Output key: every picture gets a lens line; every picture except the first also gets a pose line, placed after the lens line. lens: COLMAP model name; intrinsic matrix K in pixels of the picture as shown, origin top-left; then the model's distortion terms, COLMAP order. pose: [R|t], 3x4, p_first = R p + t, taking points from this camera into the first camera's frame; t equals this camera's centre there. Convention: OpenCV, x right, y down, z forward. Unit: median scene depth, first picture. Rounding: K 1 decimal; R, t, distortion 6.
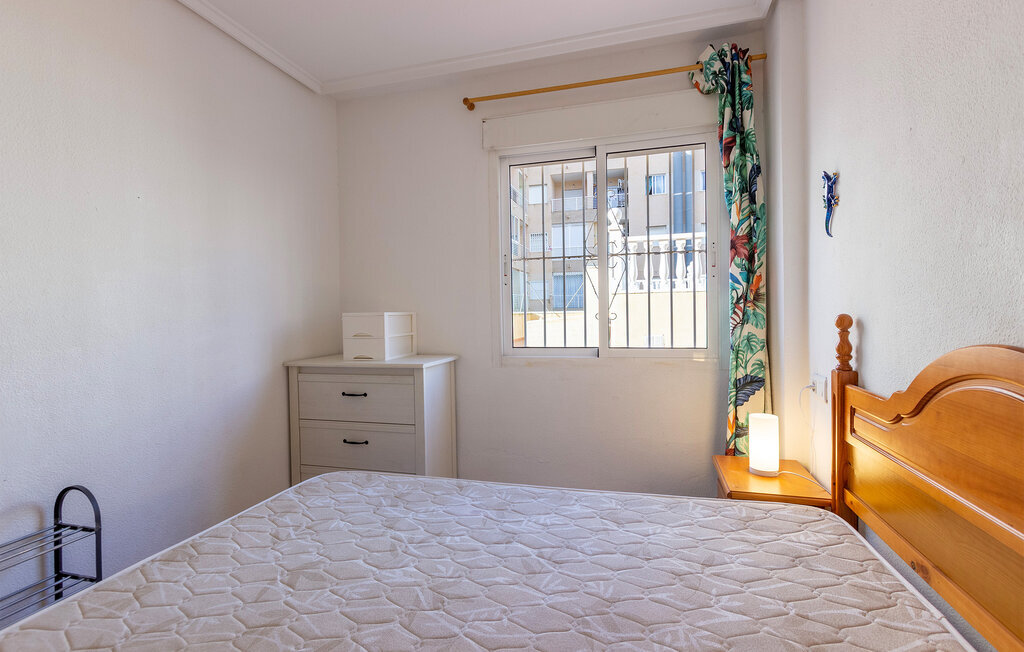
lens RADIAL K [[466.1, 0, 516.0], [0, 466.1, 324.1], [0, 0, 1]] dist [0.000463, -0.000265]
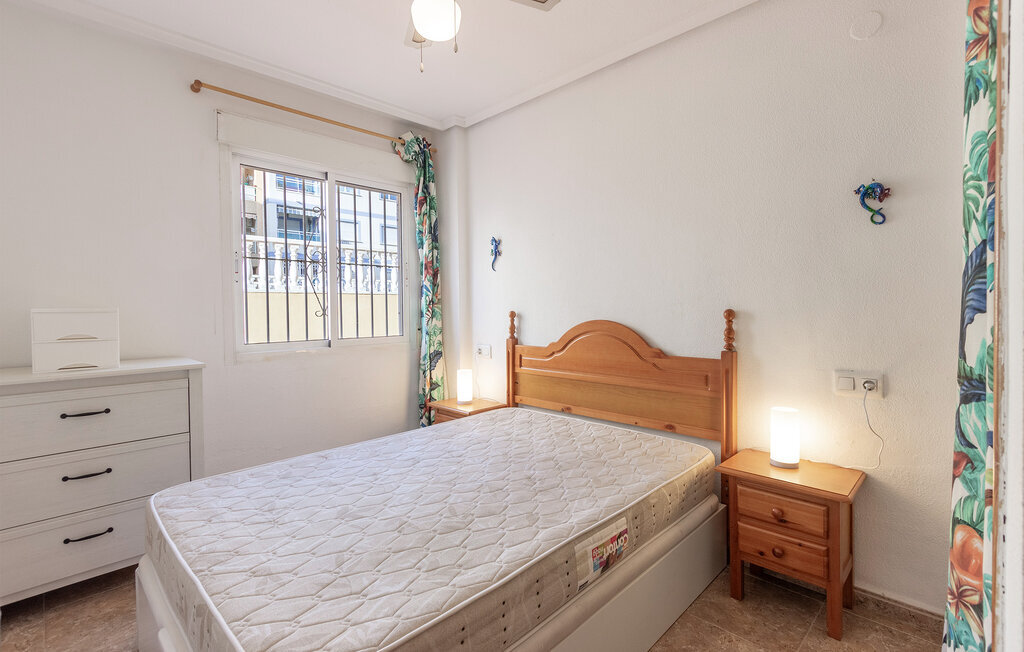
lens RADIAL K [[473.2, 0, 516.0], [0, 473.2, 314.5], [0, 0, 1]] dist [0.000488, 0.000084]
pose [[0.478903, -0.000976, 0.877867, -0.781514], [0.021371, 0.999716, -0.010547, 0.011522], [-0.877607, 0.023812, 0.478788, -0.008340]]
